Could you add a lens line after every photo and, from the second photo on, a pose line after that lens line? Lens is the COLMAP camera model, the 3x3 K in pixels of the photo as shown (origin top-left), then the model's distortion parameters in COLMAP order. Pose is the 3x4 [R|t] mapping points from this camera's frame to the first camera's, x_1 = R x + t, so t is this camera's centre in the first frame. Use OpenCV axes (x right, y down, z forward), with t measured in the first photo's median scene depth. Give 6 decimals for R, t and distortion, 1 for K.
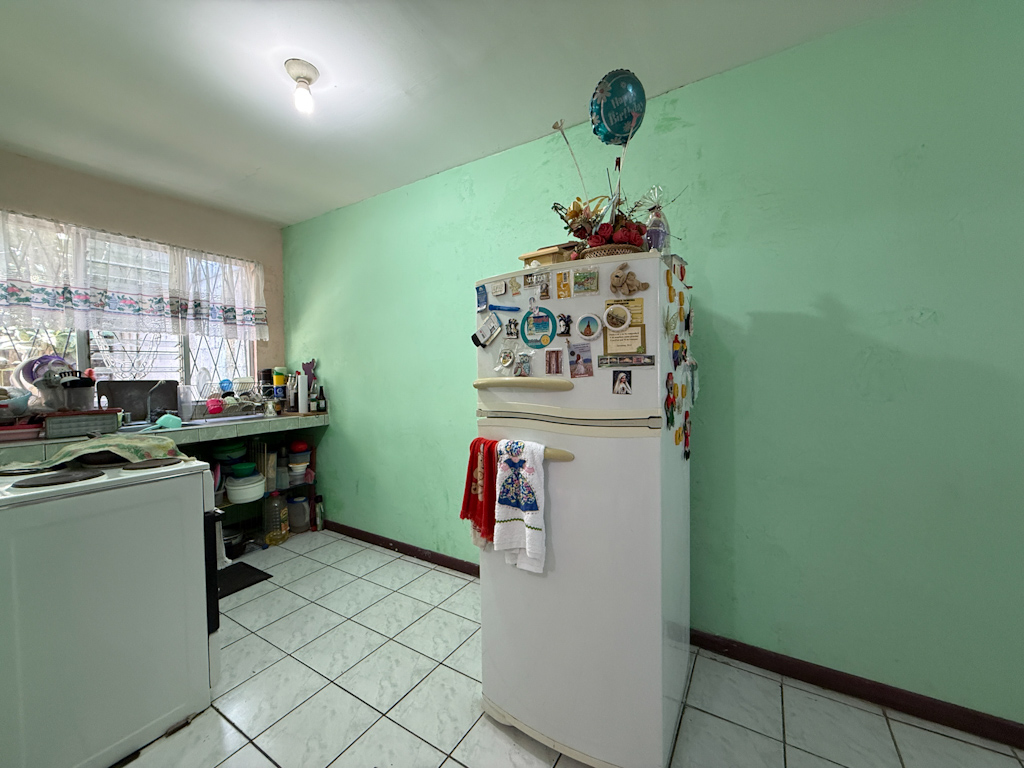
lens RADIAL K [[409.9, 0, 511.6], [0, 409.9, 383.4], [0, 0, 1]] dist [0.001939, 0.000255]
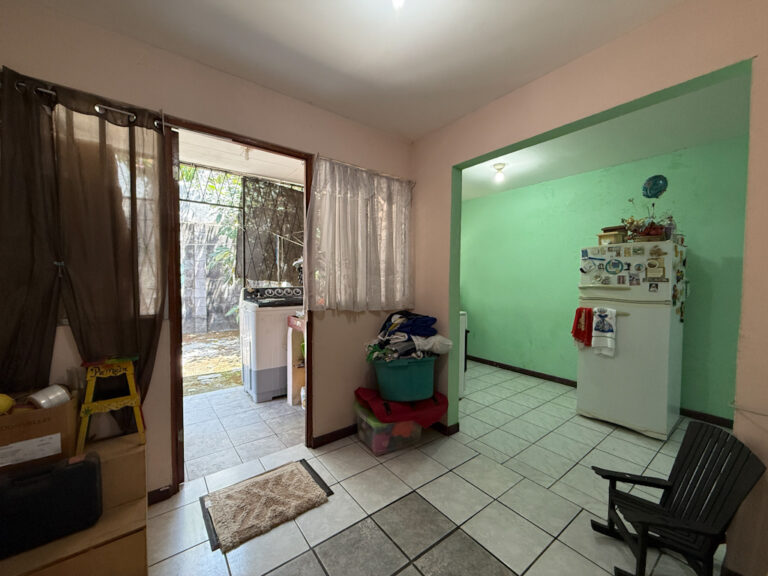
lens RADIAL K [[307.4, 0, 383.7], [0, 307.4, 289.0], [0, 0, 1]] dist [0.001939, 0.000255]
pose [[0.934557, 0.030802, -0.354479, -0.638735], [-0.028177, 0.999524, 0.012568, 0.028243], [0.354697, -0.001757, 0.934980, -1.462005]]
